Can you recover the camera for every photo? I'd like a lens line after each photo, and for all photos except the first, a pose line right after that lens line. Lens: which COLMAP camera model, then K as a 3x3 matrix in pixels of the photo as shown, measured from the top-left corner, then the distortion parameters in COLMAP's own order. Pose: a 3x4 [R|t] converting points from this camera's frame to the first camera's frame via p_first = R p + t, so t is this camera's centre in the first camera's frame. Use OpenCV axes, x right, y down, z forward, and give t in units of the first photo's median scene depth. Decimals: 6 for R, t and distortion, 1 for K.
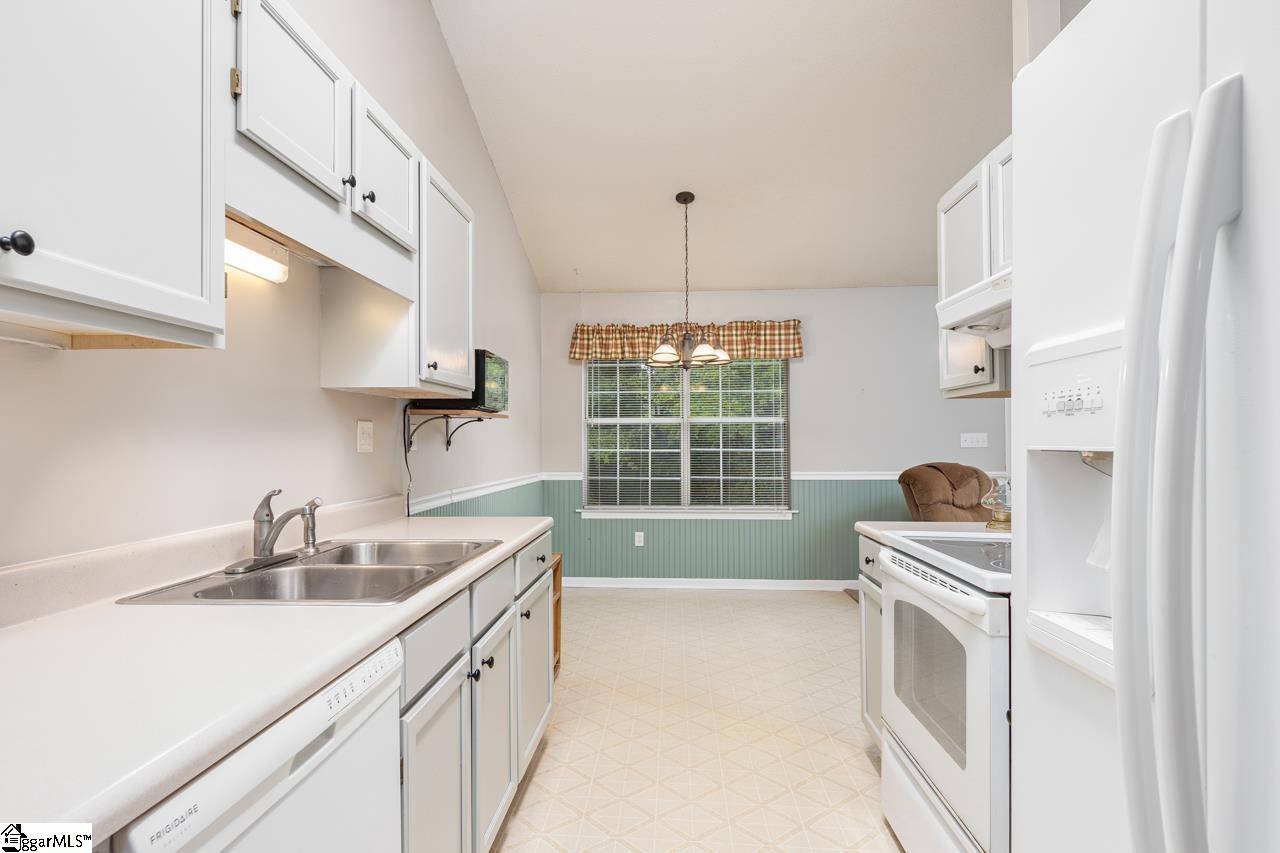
lens RADIAL K [[692.3, 0, 633.2], [0, 692.3, 432.1], [0, 0, 1]] dist [0.005105, 0.001081]
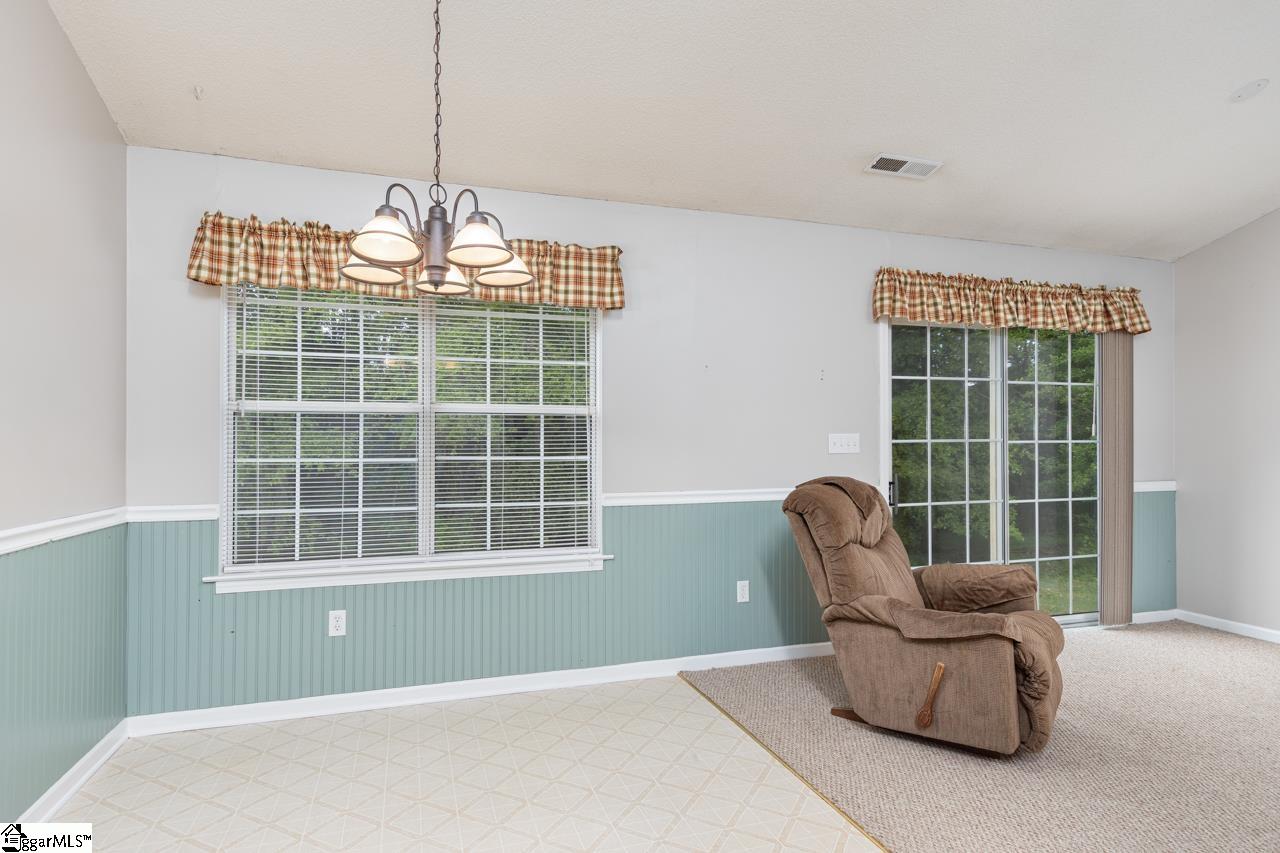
lens RADIAL K [[692.3, 0, 633.2], [0, 692.3, 432.1], [0, 0, 1]] dist [0.005105, 0.001081]
pose [[0.929922, 0.008078, 0.367669, 0.024168], [-0.005736, 0.999956, -0.007462, 0.006694], [-0.367713, 0.004830, 0.929927, 0.416145]]
